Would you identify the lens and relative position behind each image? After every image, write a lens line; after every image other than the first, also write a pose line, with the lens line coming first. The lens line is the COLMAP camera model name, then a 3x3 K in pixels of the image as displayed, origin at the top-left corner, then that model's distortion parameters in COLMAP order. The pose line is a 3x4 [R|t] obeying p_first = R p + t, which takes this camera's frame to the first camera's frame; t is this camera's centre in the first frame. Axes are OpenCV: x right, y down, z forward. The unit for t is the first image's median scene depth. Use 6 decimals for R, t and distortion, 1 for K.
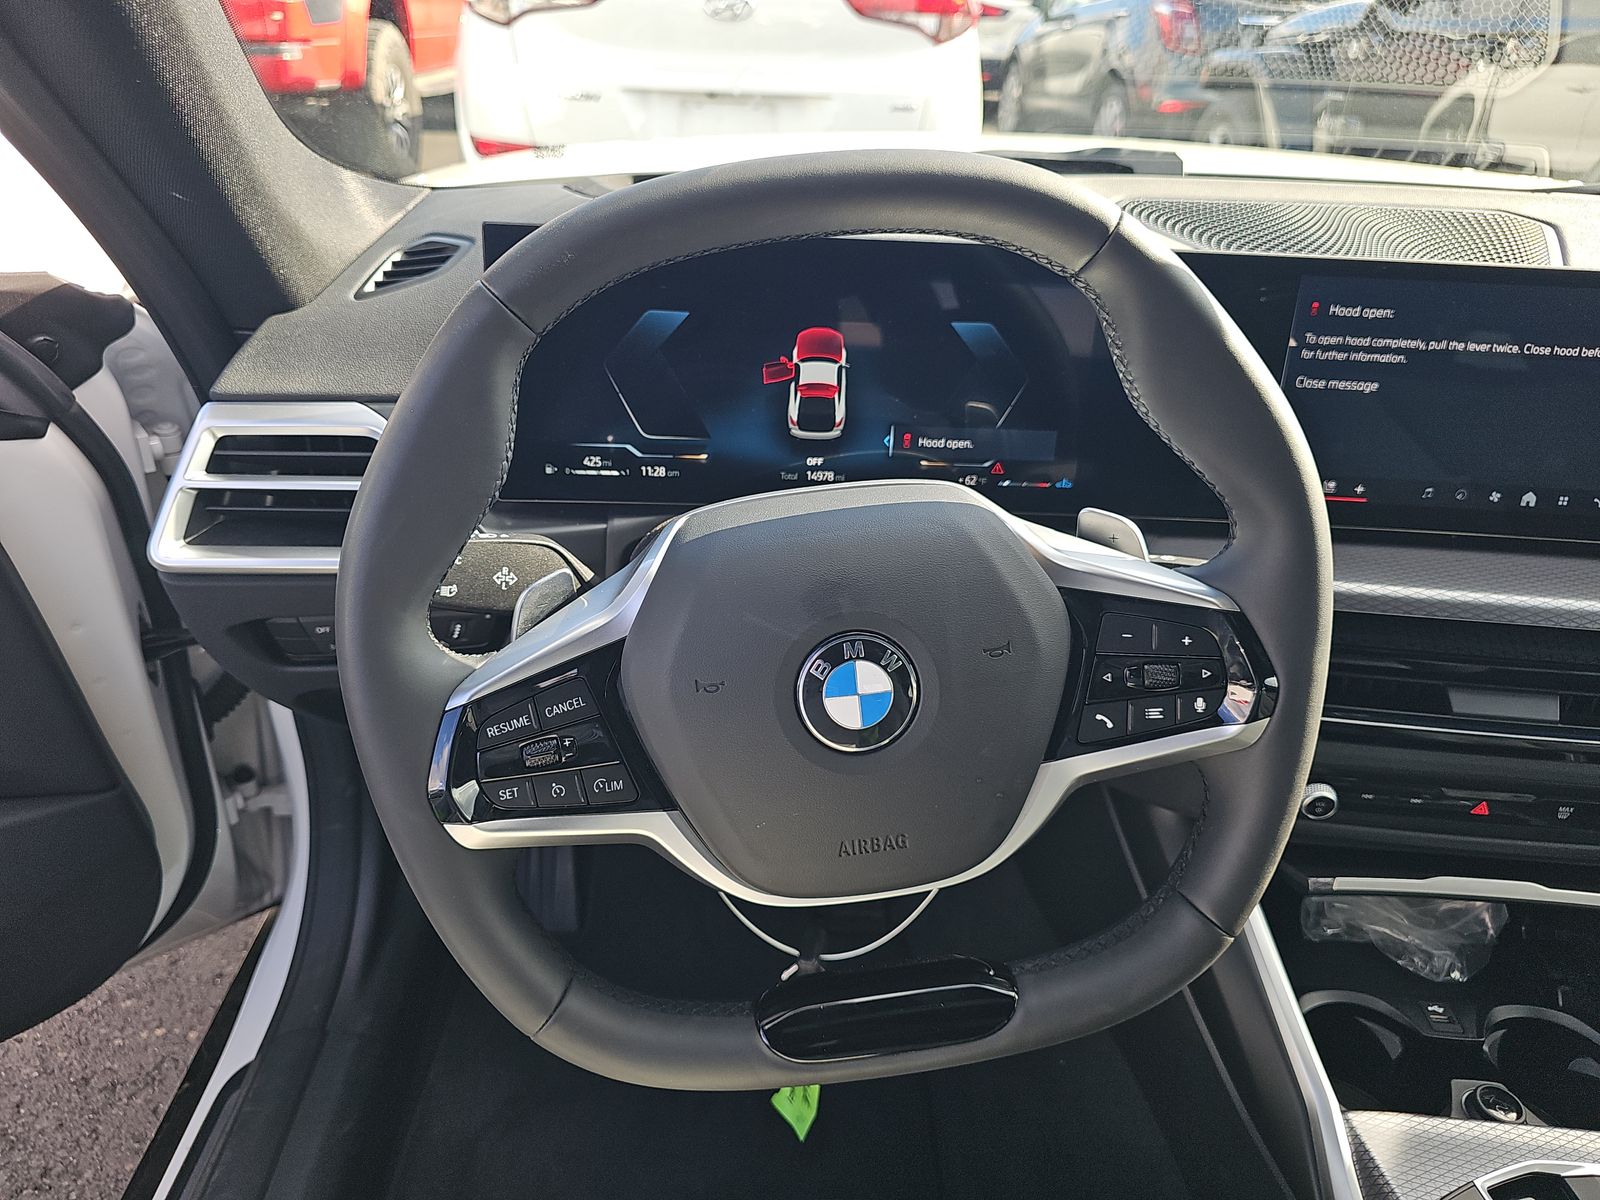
lens RADIAL K [[1079.8, 0, 824.9], [0, 1079.8, 622.5], [0, 0, 1]] dist [0.076074, -0.081521]
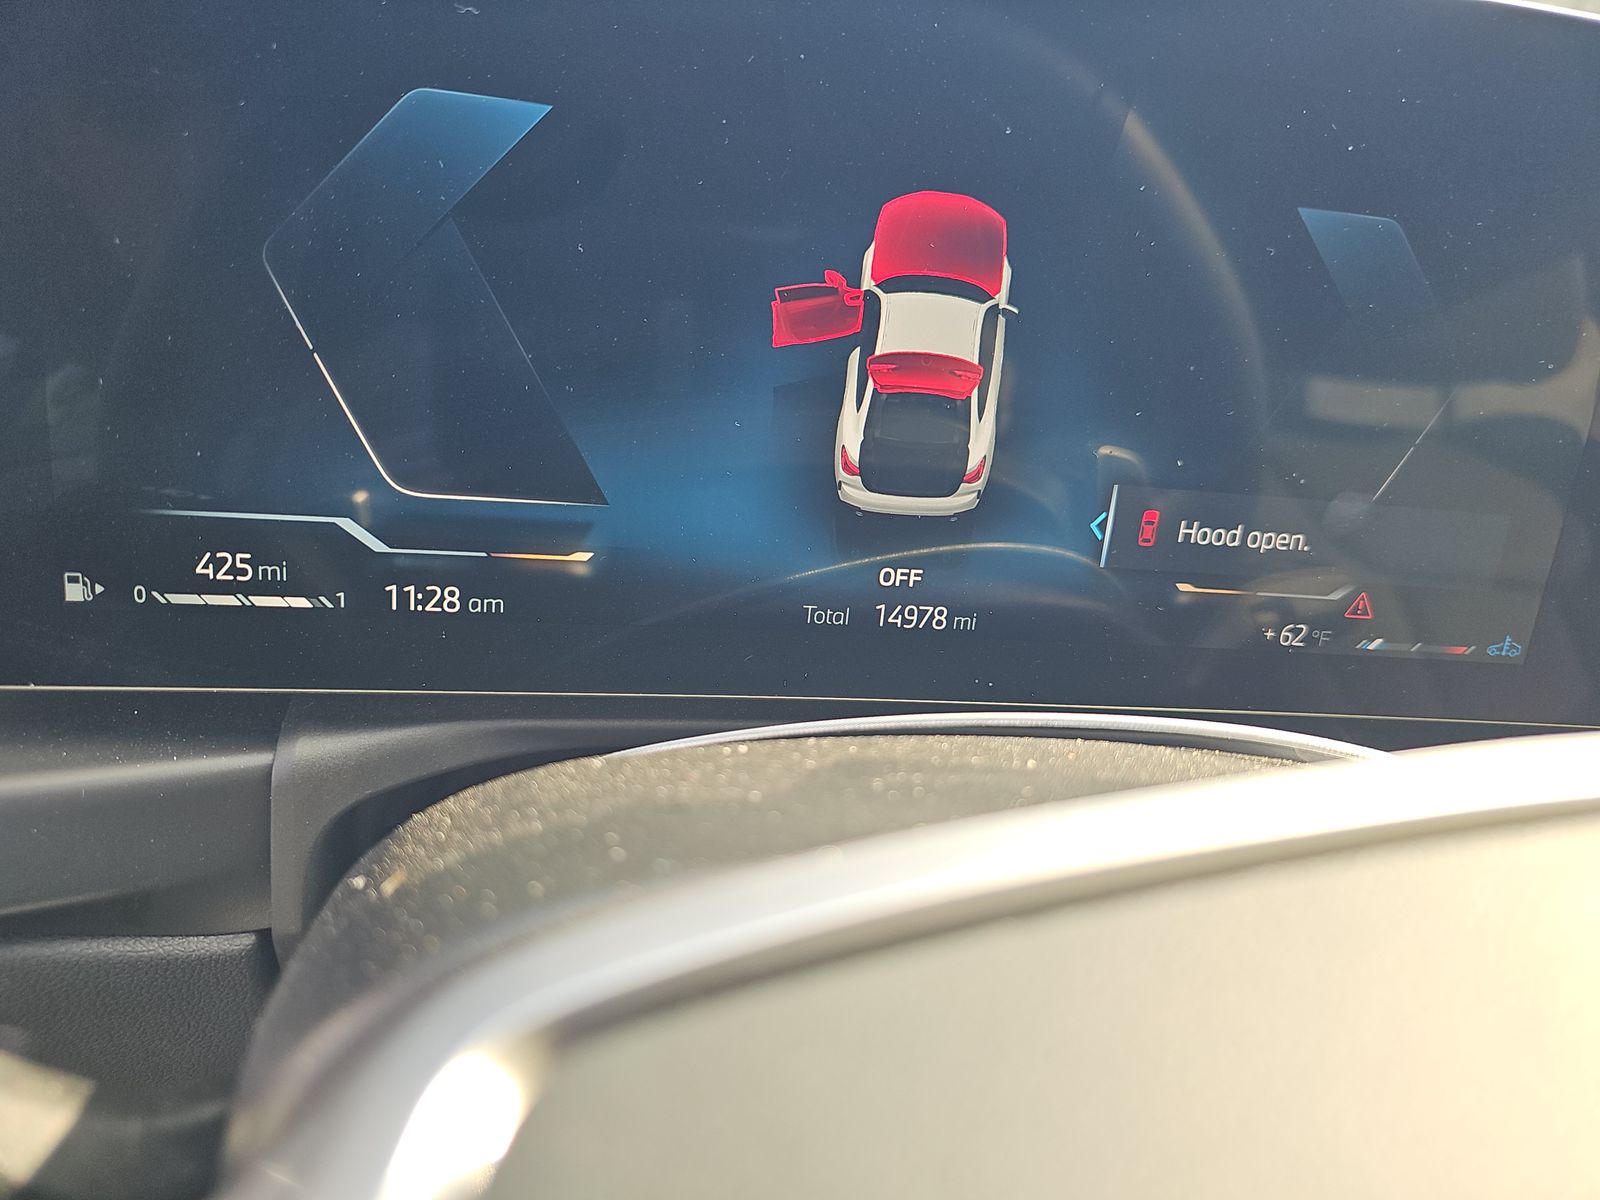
lens RADIAL K [[1032.6, 0, 800.8], [0, 1032.6, 612.4], [0, 0, 1]] dist [0.053319, -0.038393]
pose [[0.988163, 0.014343, 0.152738, -0.096314], [0.006136, 0.991127, -0.132774, -0.095868], [-0.153288, 0.132140, 0.979307, 0.695447]]
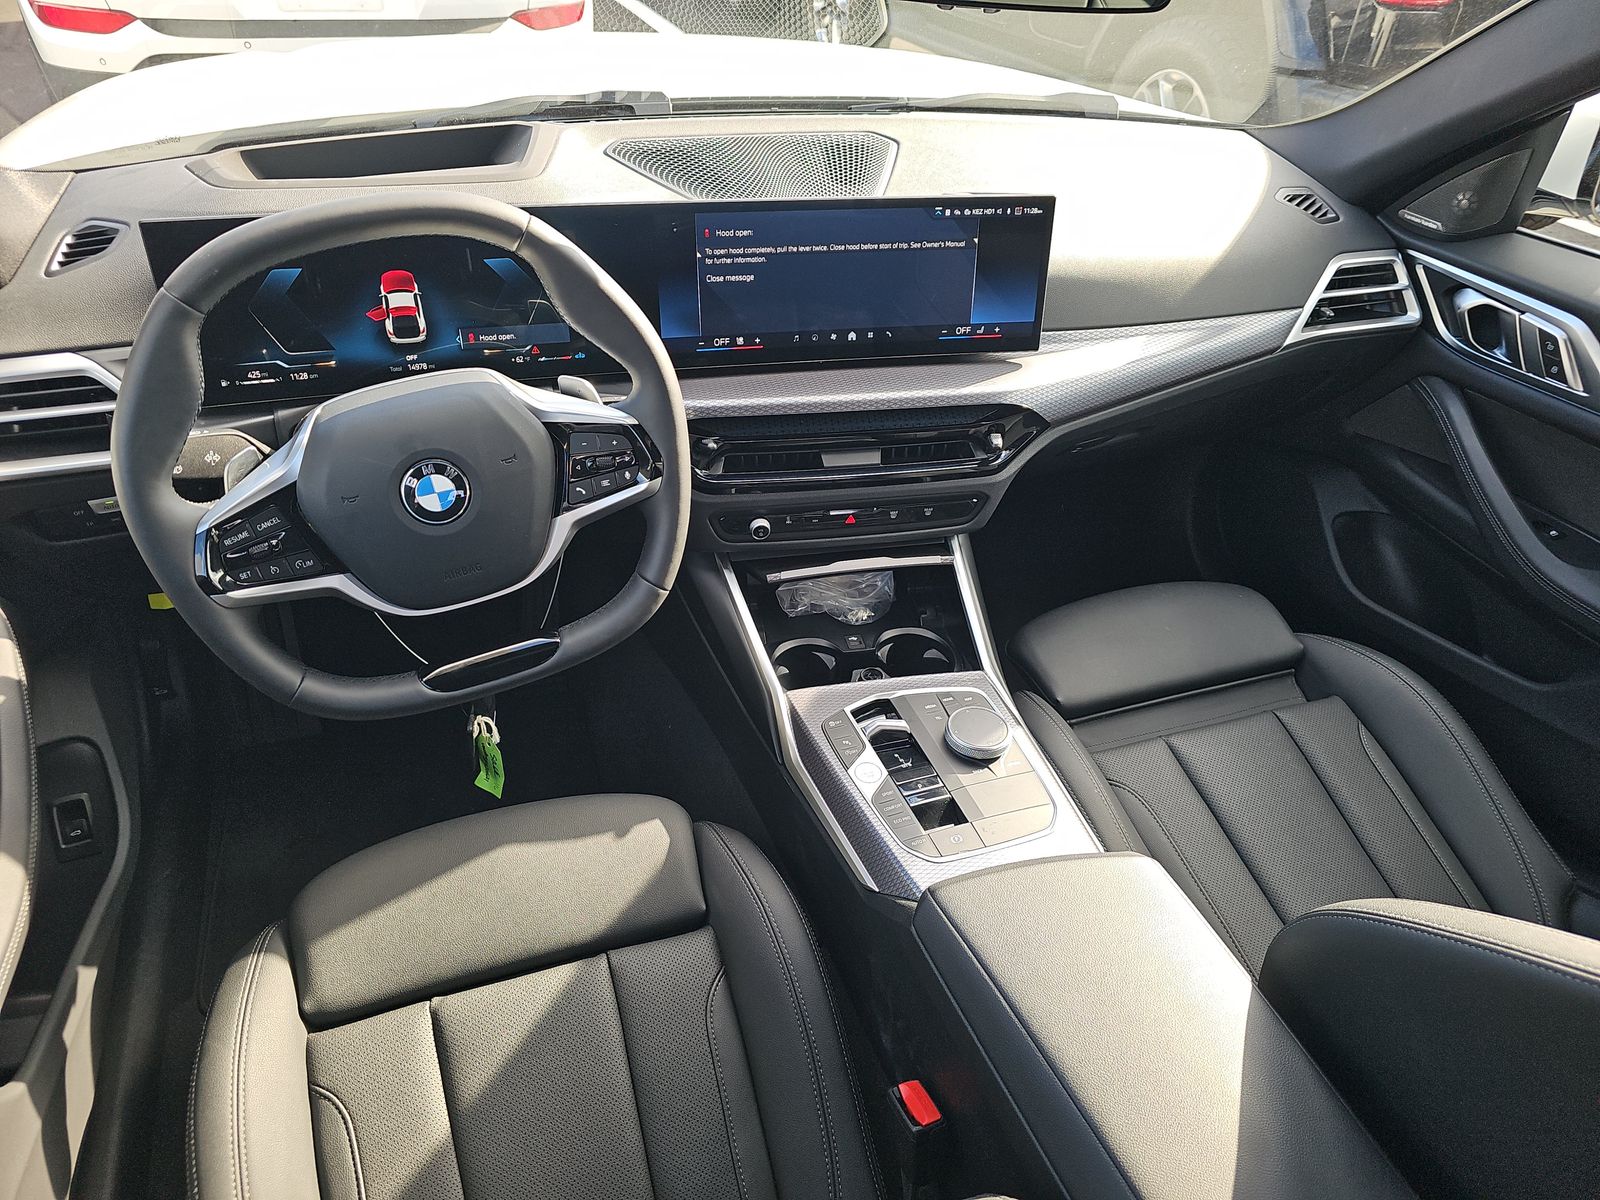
lens RADIAL K [[1032.6, 0, 800.8], [0, 1032.6, 612.4], [0, 0, 1]] dist [0.053319, -0.038393]
pose [[0.960572, -0.167777, 0.221705, 0.136444], [0.134790, 0.978446, 0.156444, 0.048269], [-0.243174, -0.120392, 0.962482, -0.616201]]
